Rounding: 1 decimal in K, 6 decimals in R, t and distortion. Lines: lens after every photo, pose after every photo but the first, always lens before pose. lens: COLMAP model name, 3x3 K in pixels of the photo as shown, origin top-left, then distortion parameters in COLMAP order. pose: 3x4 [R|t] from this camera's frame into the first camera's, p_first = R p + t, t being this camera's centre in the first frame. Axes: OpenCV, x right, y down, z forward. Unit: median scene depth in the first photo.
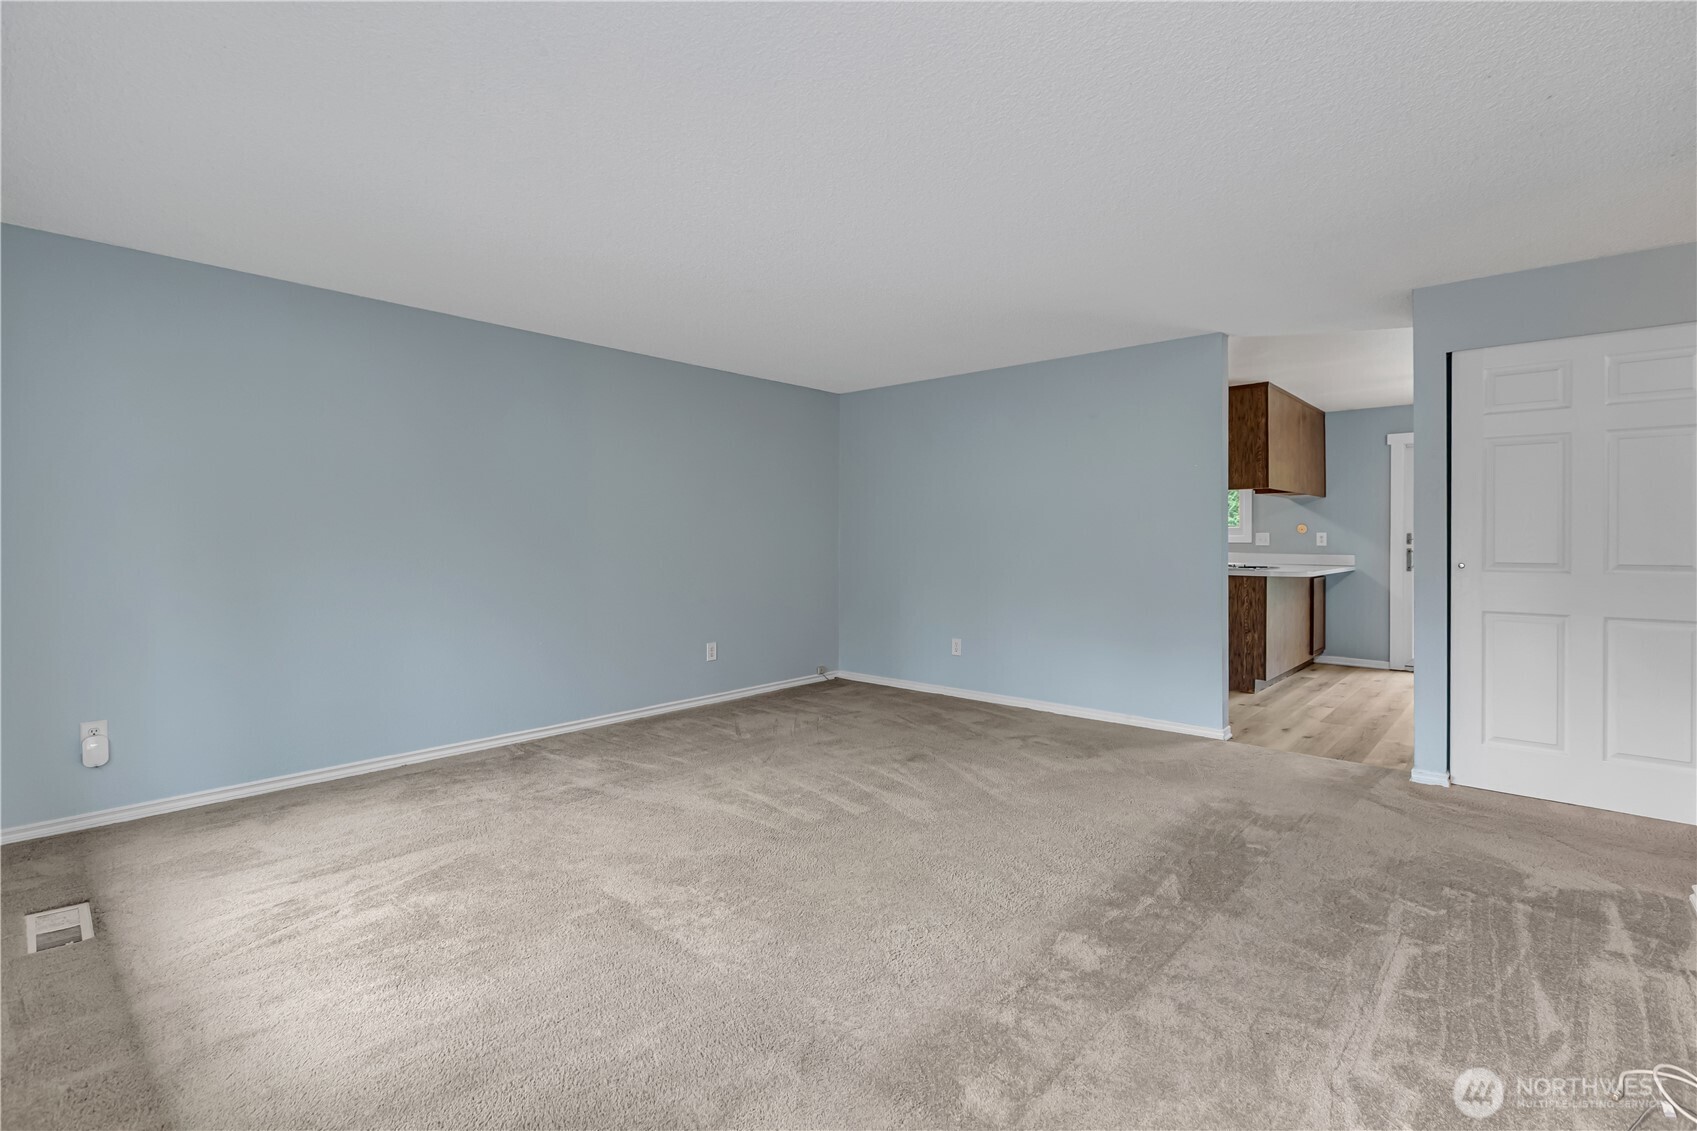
lens RADIAL K [[800.7, 0, 852.5], [0, 800.7, 535.3], [0, 0, 1]] dist [0.001005, 0.000164]
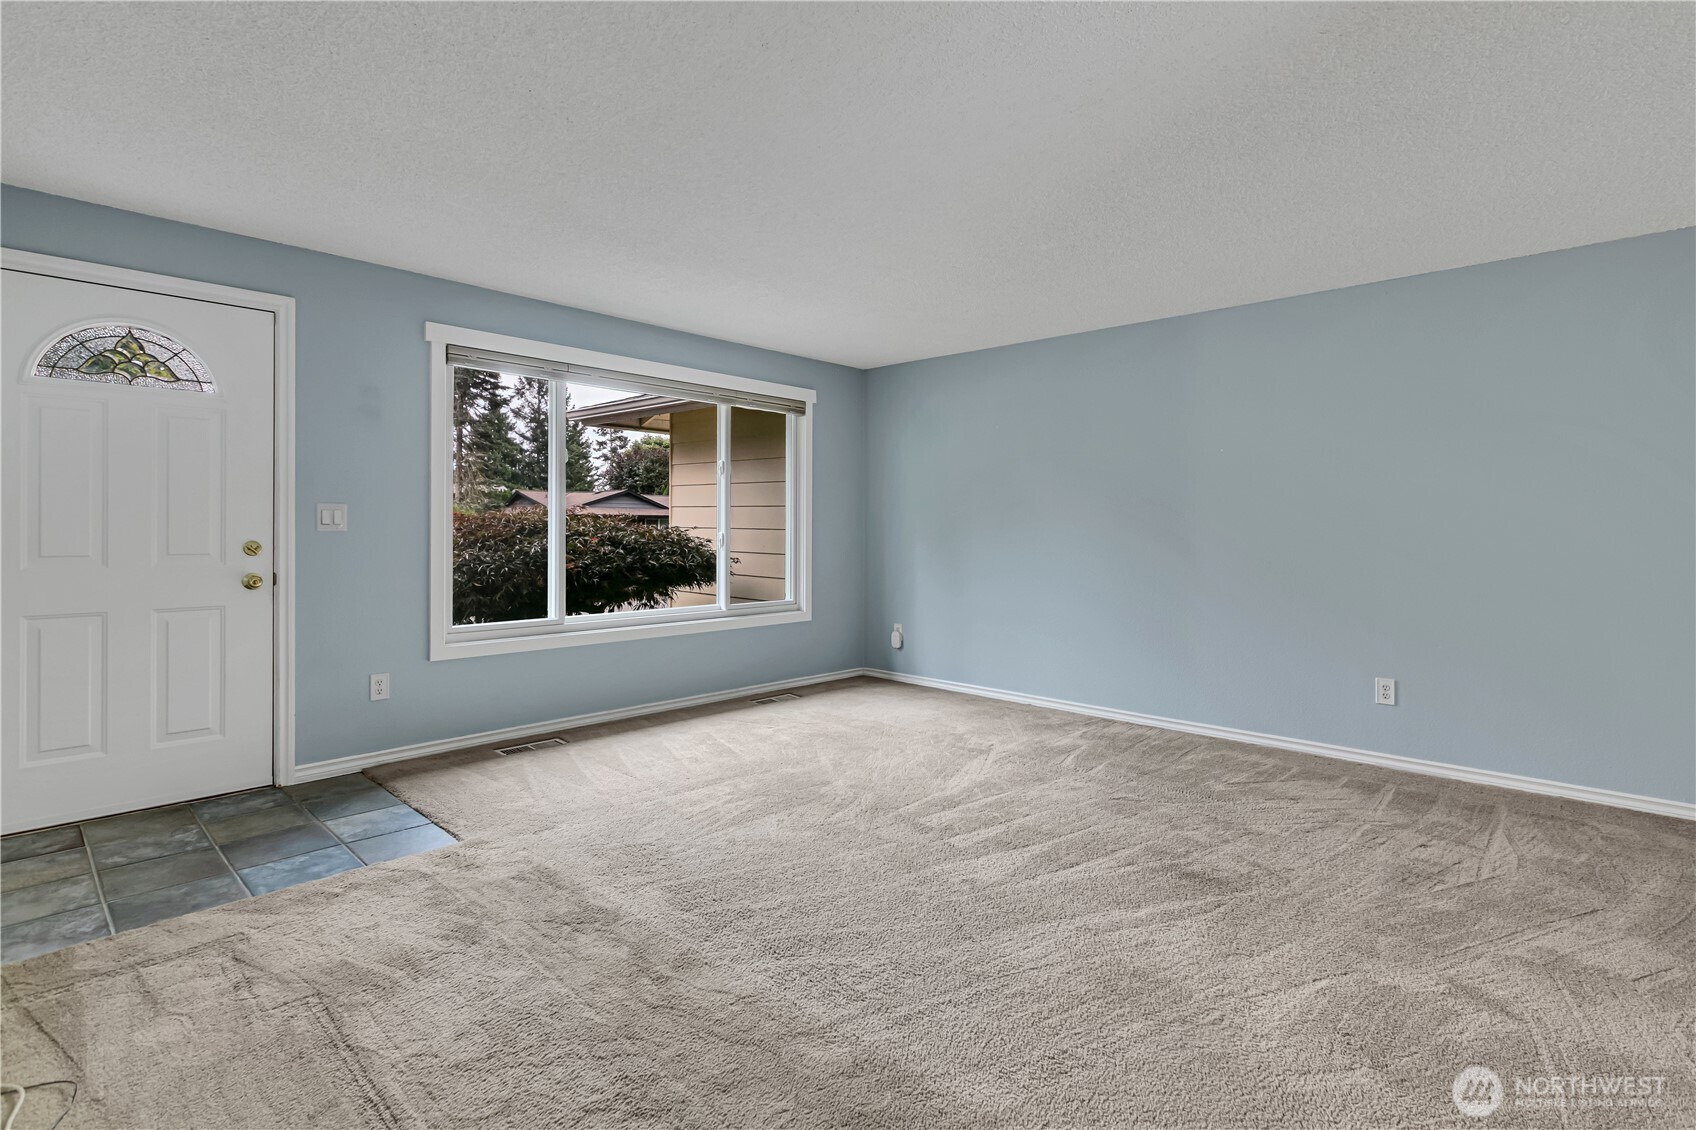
lens RADIAL K [[764.6, 0, 850.7], [0, 764.6, 531.3], [0, 0, 1]] dist [-0.001392, -0.000083]
pose [[-0.032563, 0.006911, -0.999446, 0.793190], [0.006541, 0.999956, 0.006701, -0.006113], [0.999448, -0.006319, -0.032607, 0.846490]]
